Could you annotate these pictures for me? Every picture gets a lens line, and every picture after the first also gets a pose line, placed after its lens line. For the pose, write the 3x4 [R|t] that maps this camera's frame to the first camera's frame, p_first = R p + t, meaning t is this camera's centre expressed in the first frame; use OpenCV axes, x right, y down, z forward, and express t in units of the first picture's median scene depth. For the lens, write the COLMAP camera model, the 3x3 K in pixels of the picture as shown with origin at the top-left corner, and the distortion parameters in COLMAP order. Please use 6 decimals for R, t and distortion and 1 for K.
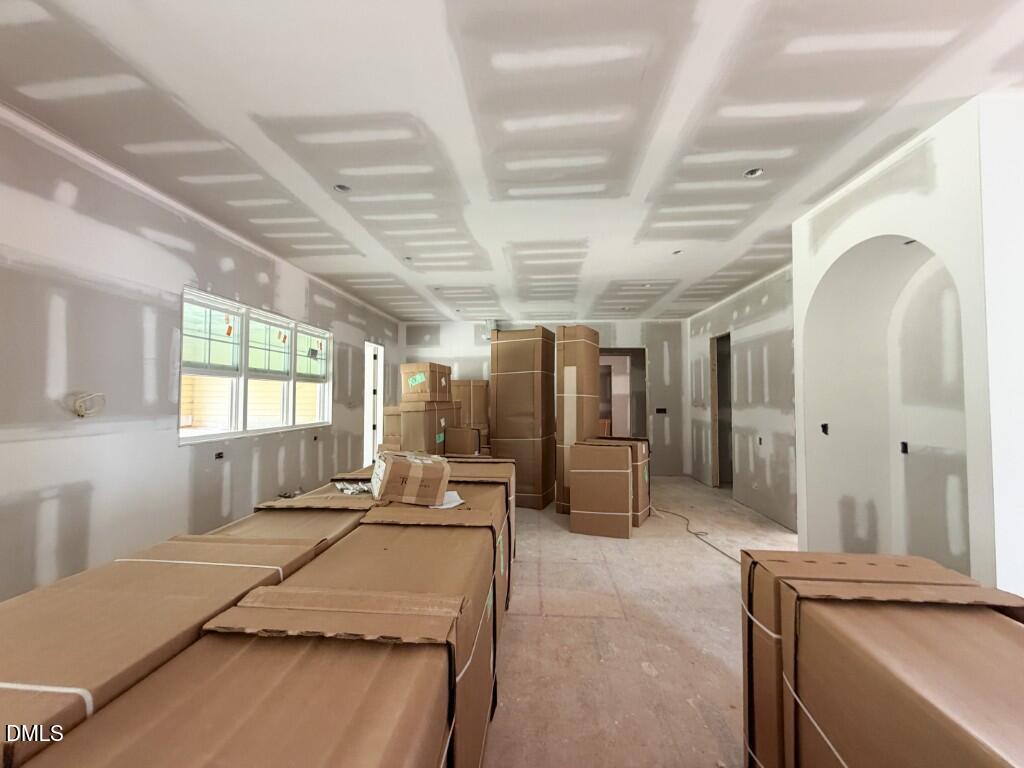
lens RADIAL K [[408.6, 0, 508.6], [0, 408.6, 384.1], [0, 0, 1]] dist [-0.001512, 0.000707]
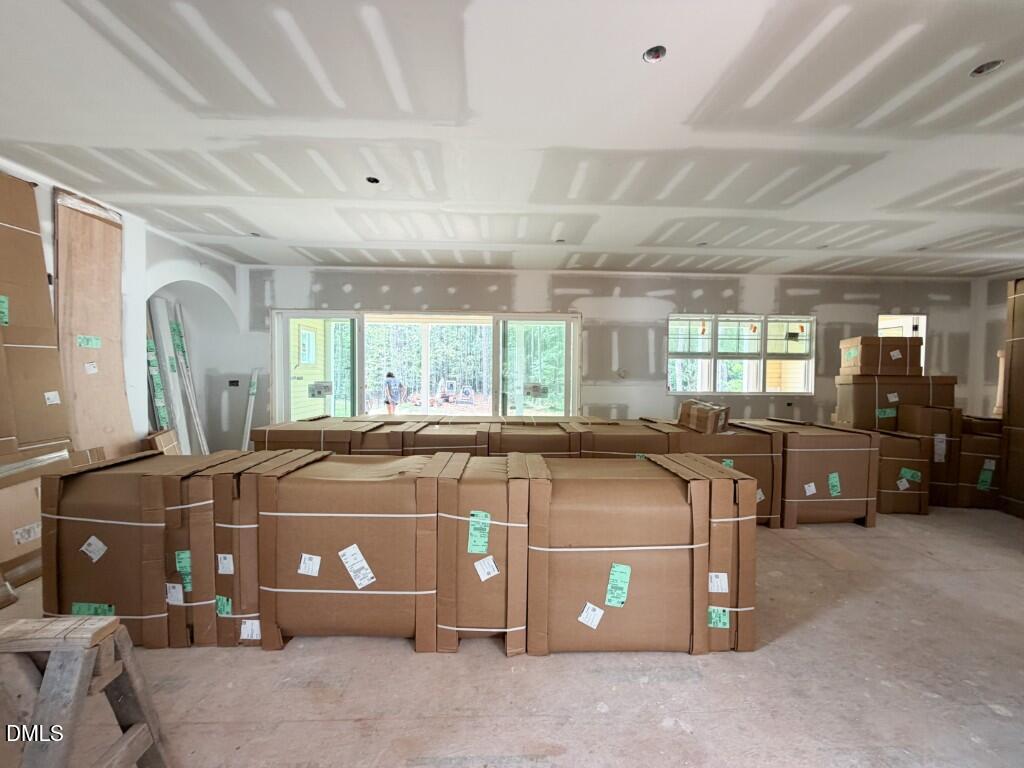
lens RADIAL K [[408.6, 0, 512.3], [0, 408.6, 383.9], [0, 0, 1]] dist [-0.001512, 0.000707]
pose [[0.119861, 0.026109, -0.992447, 0.815678], [0.024877, 0.999261, 0.029293, 0.014951], [0.992479, -0.028200, 0.119123, 0.011652]]
